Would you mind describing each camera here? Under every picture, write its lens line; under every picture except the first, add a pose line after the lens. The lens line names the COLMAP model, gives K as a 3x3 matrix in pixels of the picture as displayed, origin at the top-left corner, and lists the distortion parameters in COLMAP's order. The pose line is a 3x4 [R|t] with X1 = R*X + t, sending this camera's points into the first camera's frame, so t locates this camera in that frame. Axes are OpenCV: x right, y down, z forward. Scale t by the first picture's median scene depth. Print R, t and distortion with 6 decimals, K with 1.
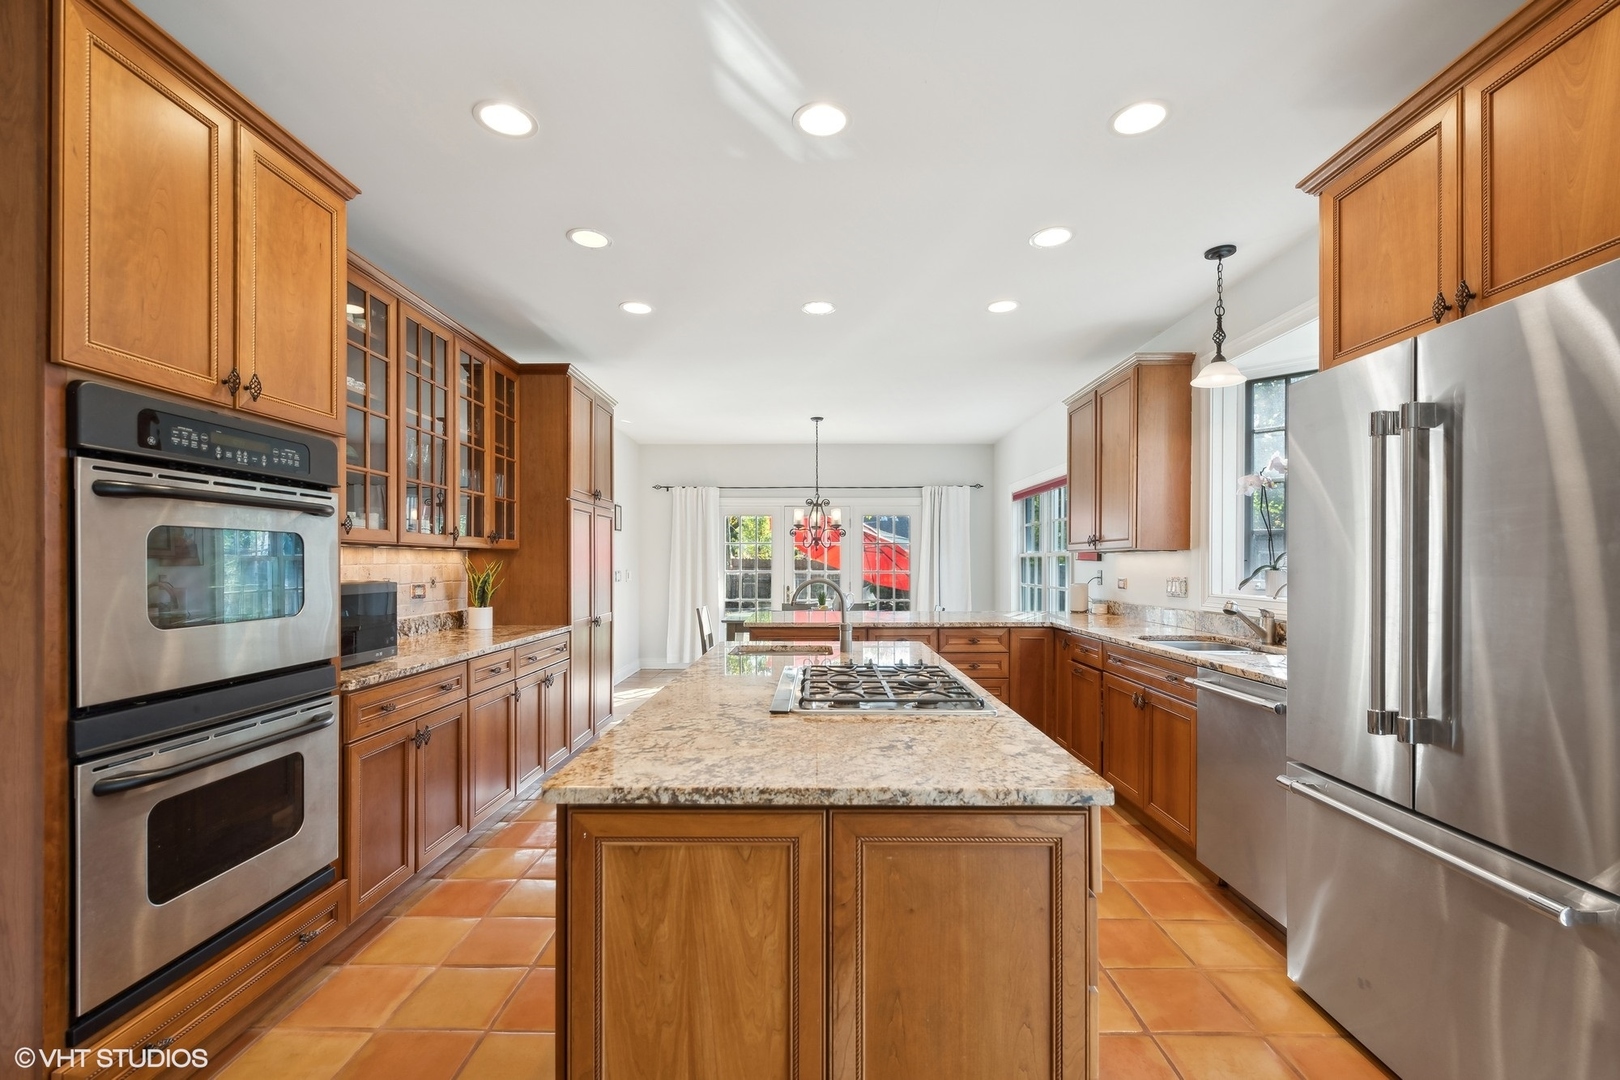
lens RADIAL K [[672.0, 0, 803.9], [0, 672.0, 586.1], [0, 0, 1]] dist [0.005351, -0.000657]
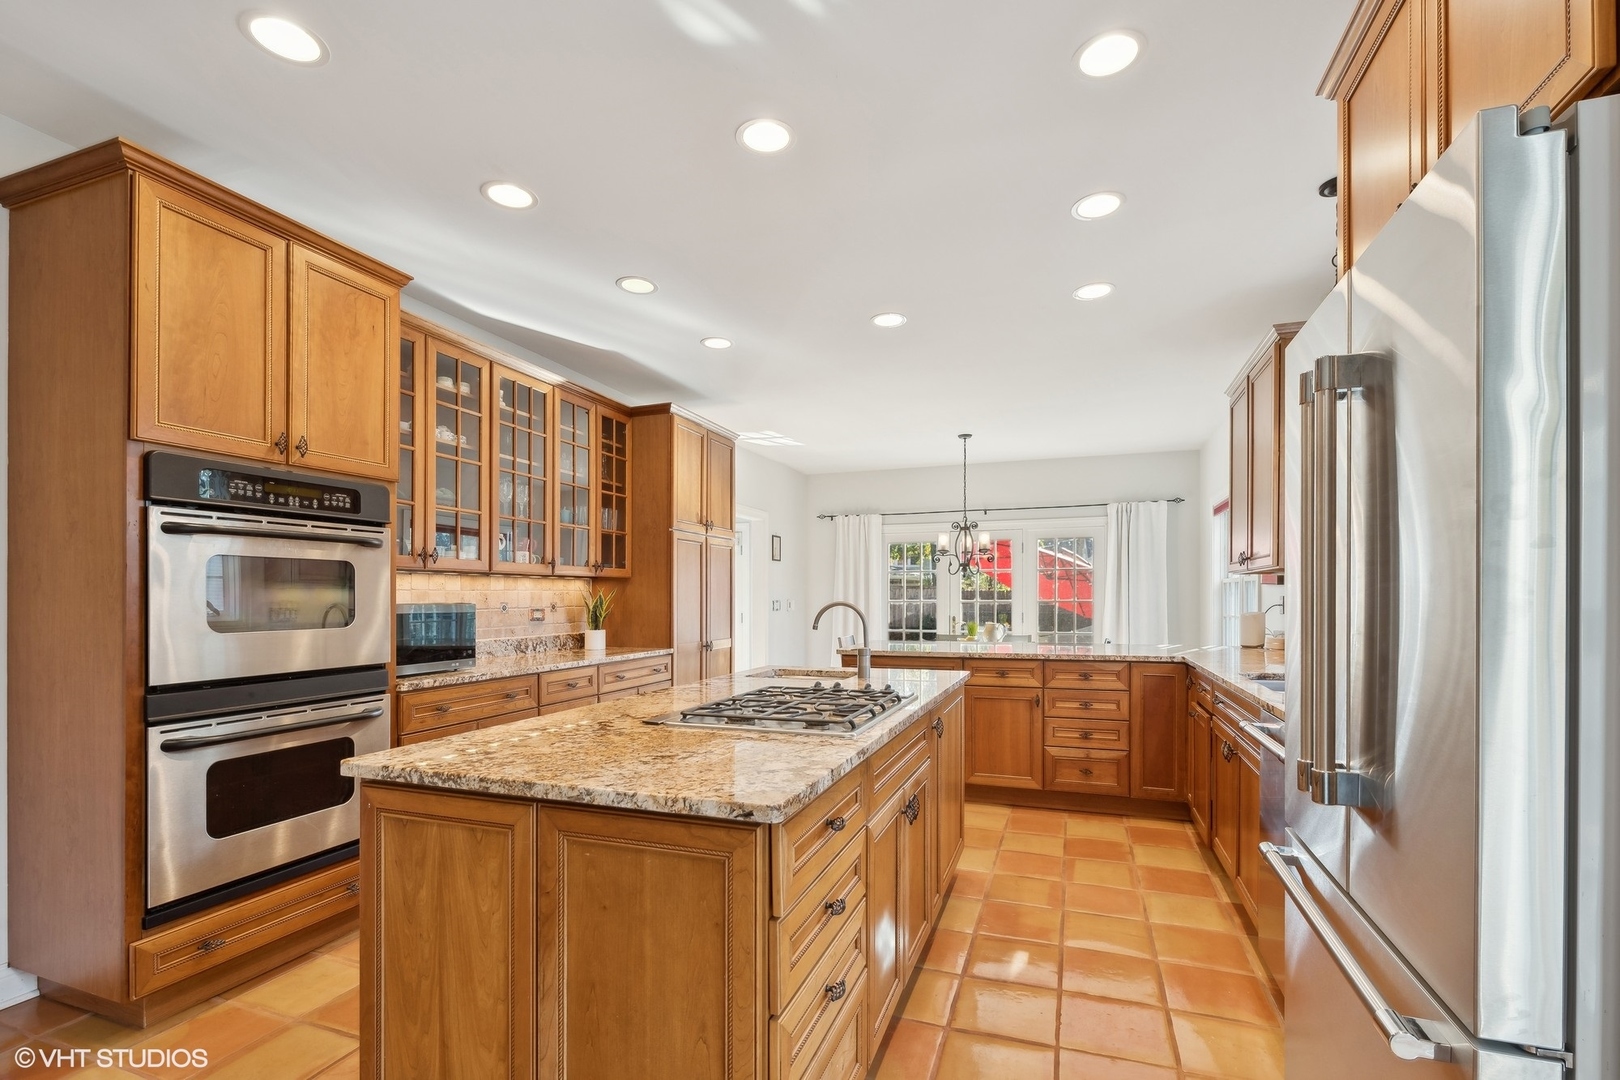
lens RADIAL K [[701.1, 0, 823.1], [0, 701.1, 620.5], [0, 0, 1]] dist [0.001221, 0.000443]
pose [[0.947052, 0.007226, -0.321000, 0.569668], [-0.007169, 0.999973, 0.001361, 0.026460], [0.321002, 0.001012, 0.947078, 0.061629]]
